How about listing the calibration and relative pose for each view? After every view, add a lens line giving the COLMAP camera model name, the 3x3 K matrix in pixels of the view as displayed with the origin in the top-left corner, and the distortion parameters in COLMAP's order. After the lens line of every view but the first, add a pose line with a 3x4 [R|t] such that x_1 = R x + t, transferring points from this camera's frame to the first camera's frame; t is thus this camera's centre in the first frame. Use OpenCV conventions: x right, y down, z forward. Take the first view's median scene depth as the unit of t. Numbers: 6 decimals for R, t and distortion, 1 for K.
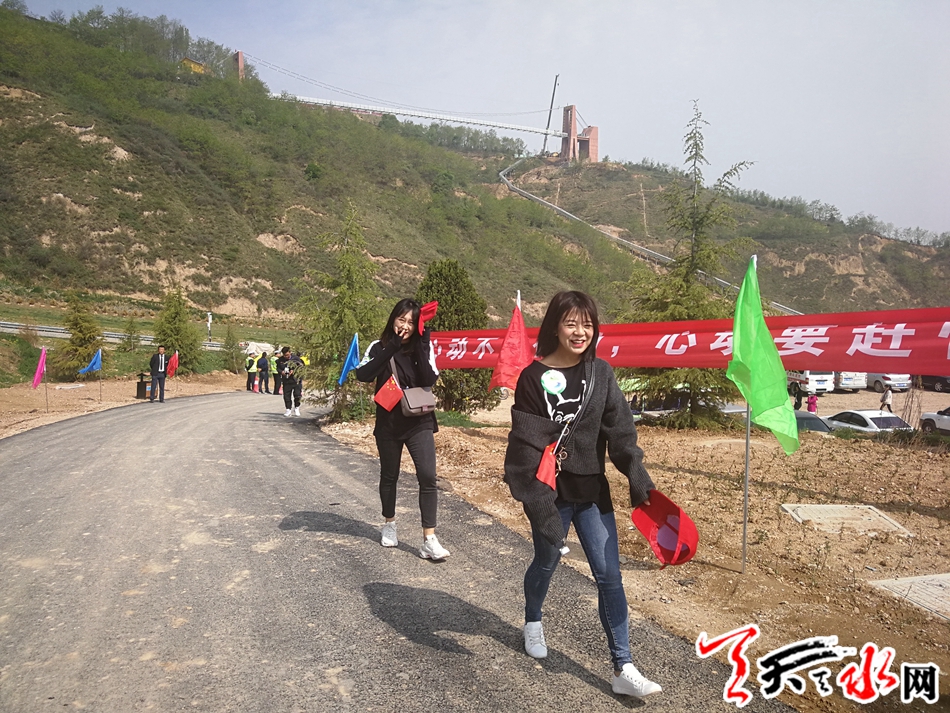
lens RADIAL K [[762.1, 0, 463.6], [0, 762.1, 348.8], [0, 0, 1]] dist [0.052566, -0.061338]
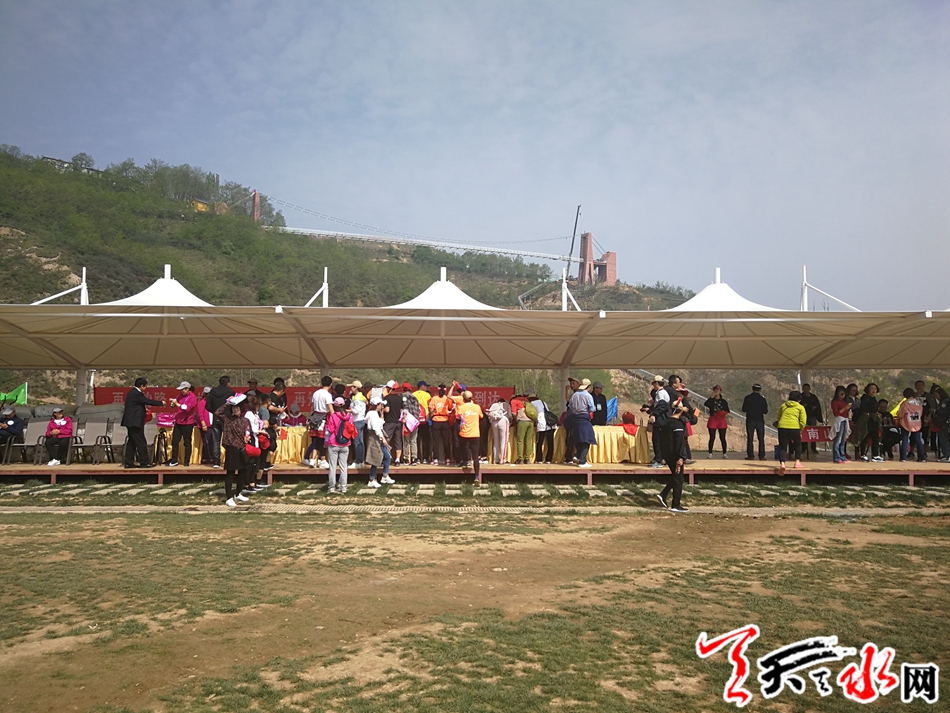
lens RADIAL K [[762.1, 0, 496.4], [0, 762.1, 363.6], [0, 0, 1]] dist [0.052566, -0.061338]
pose [[0.986404, 0.010536, -0.164002, 0.364421], [-0.033676, 0.989724, -0.138966, 0.013207], [0.160852, 0.142599, 0.976623, -0.017828]]
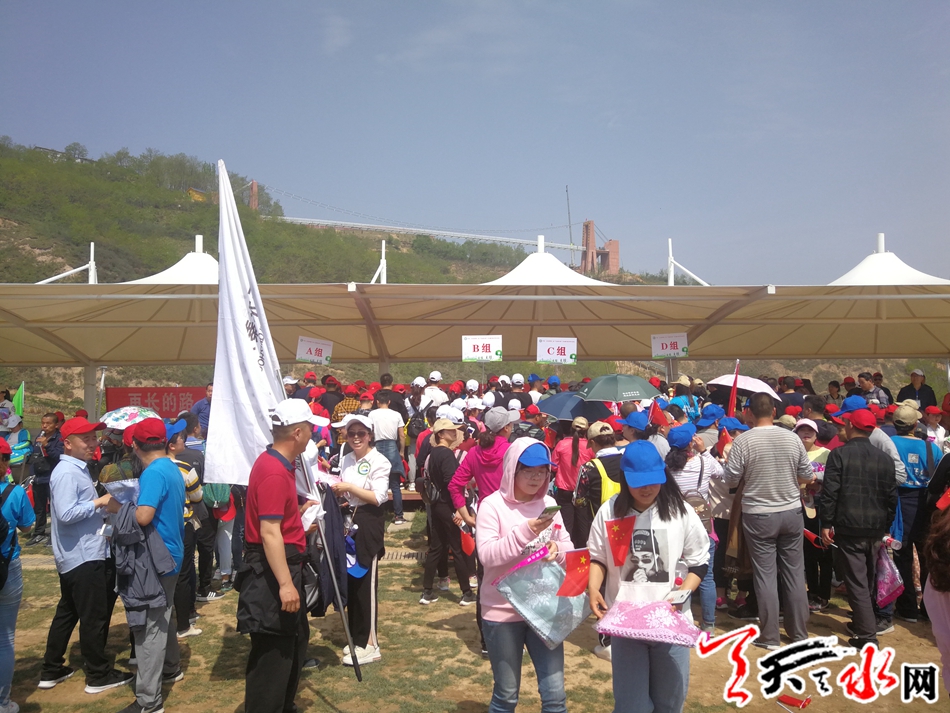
lens RADIAL K [[762.1, 0, 494.0], [0, 762.1, 356.4], [0, 0, 1]] dist [0.052566, -0.061338]
pose [[0.987054, 0.002384, -0.160370, 0.340771], [-0.024547, 0.990356, -0.136356, 0.009408], [0.158498, 0.138527, 0.977593, 0.008491]]
